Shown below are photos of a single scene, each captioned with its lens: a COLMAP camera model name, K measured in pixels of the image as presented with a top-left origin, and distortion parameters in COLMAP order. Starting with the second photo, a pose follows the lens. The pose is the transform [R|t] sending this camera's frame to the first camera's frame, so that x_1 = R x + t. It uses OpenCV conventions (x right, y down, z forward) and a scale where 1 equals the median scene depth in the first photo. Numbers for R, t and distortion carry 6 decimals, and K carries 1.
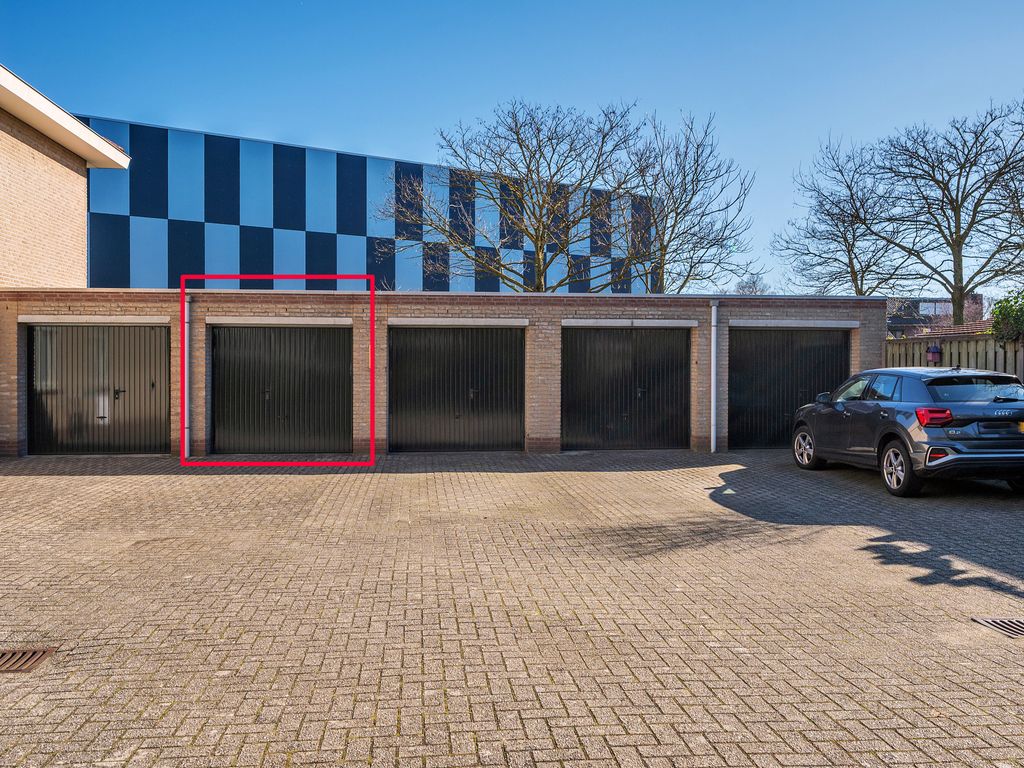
lens RADIAL K [[860.2, 0, 512.0], [0, 860.2, 384.0], [0, 0, 1]] dist [-0.014848, -0.000930]
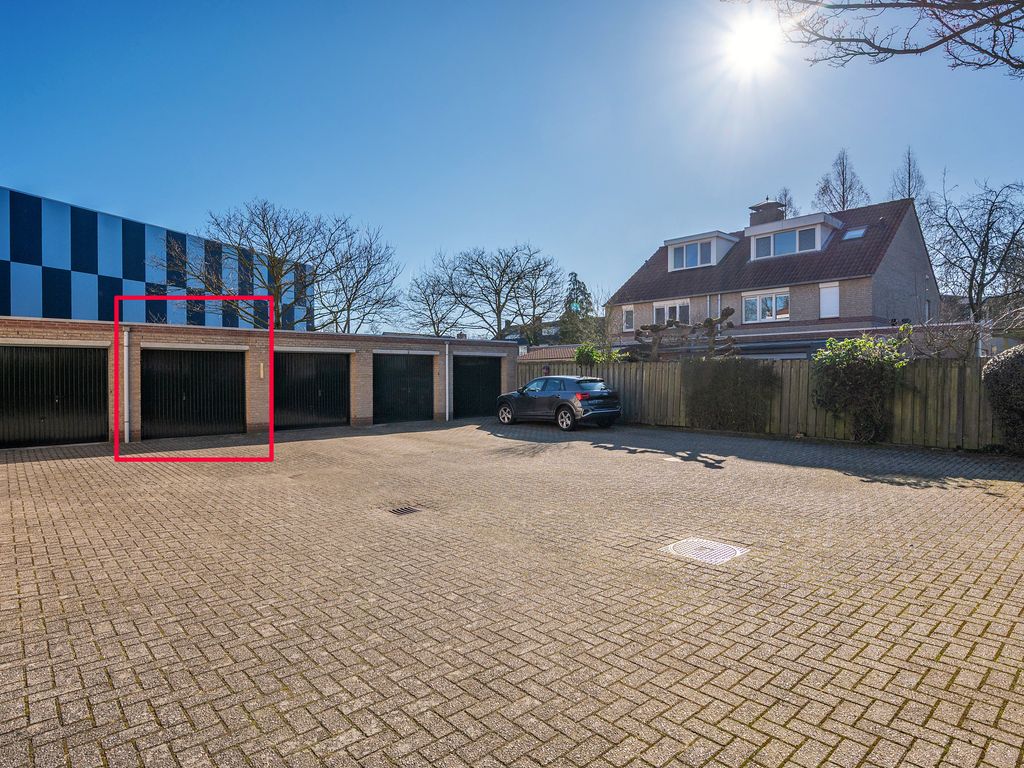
lens RADIAL K [[572.7, 0, 512.0], [0, 572.7, 384.0], [0, 0, 1]] dist [-0.000428, -0.000126]
pose [[0.806634, -0.013504, 0.590897, -0.390131], [0.016153, 0.999869, 0.000801, -0.000793], [-0.590831, 0.008898, 0.806746, -0.111216]]
